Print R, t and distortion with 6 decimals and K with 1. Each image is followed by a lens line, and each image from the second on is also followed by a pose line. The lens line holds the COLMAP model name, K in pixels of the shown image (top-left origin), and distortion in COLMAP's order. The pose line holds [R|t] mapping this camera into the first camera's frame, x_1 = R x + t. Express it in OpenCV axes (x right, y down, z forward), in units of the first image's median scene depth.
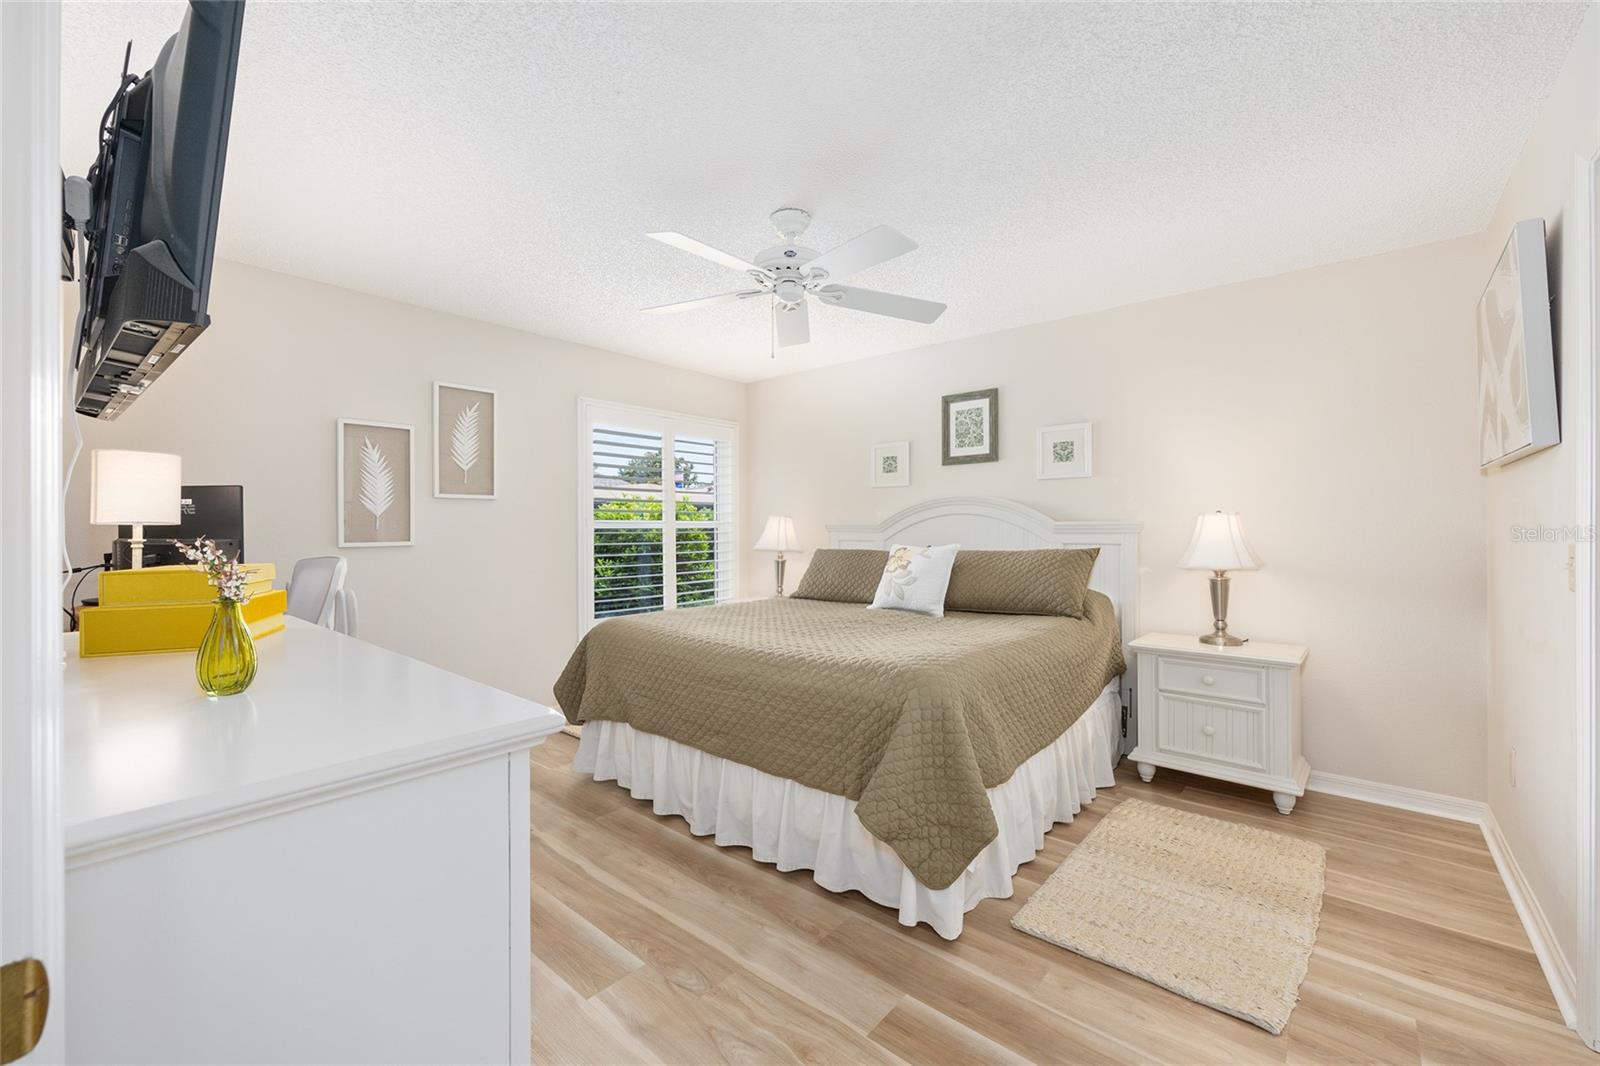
lens RADIAL K [[641.1, 0, 803.8], [0, 641.1, 527.2], [0, 0, 1]] dist [-0.005991, 0.002353]
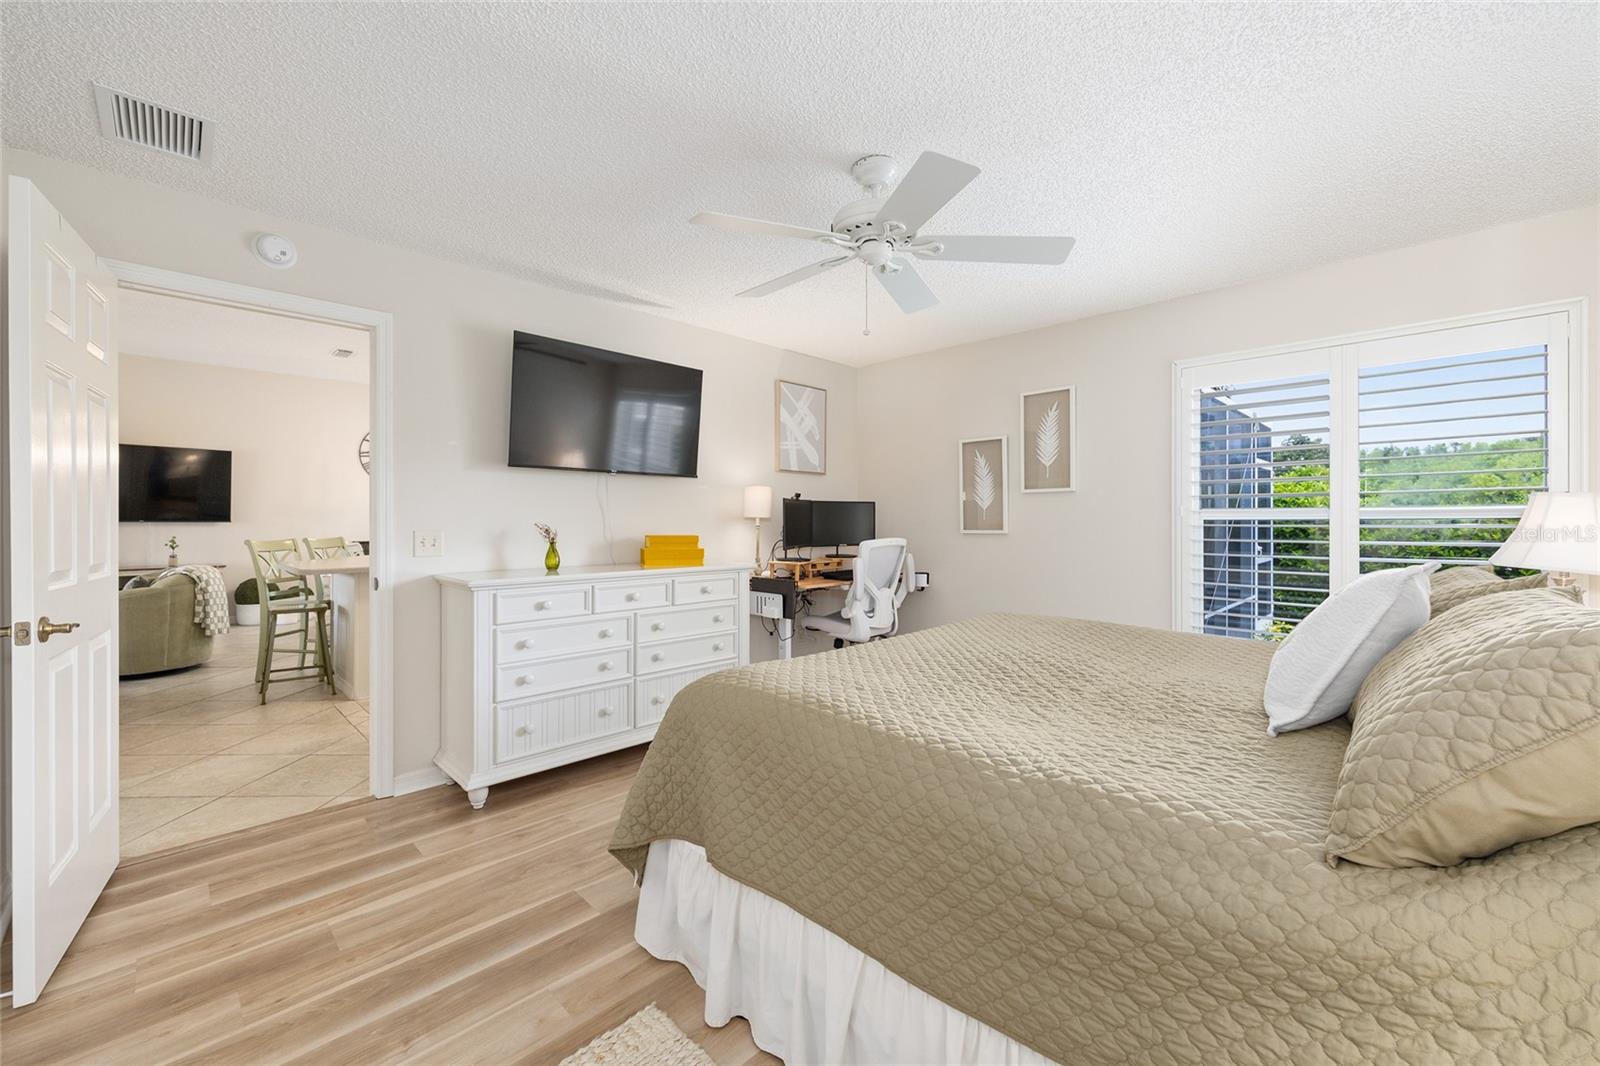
lens RADIAL K [[641.1, 0, 810.6], [0, 641.1, 529.6], [0, 0, 1]] dist [-0.005991, 0.002353]
pose [[-0.071182, 0.017519, -0.997309, 0.603494], [0.002993, 0.999845, 0.017350, -0.001172], [0.997459, -0.001750, -0.071223, 0.680864]]
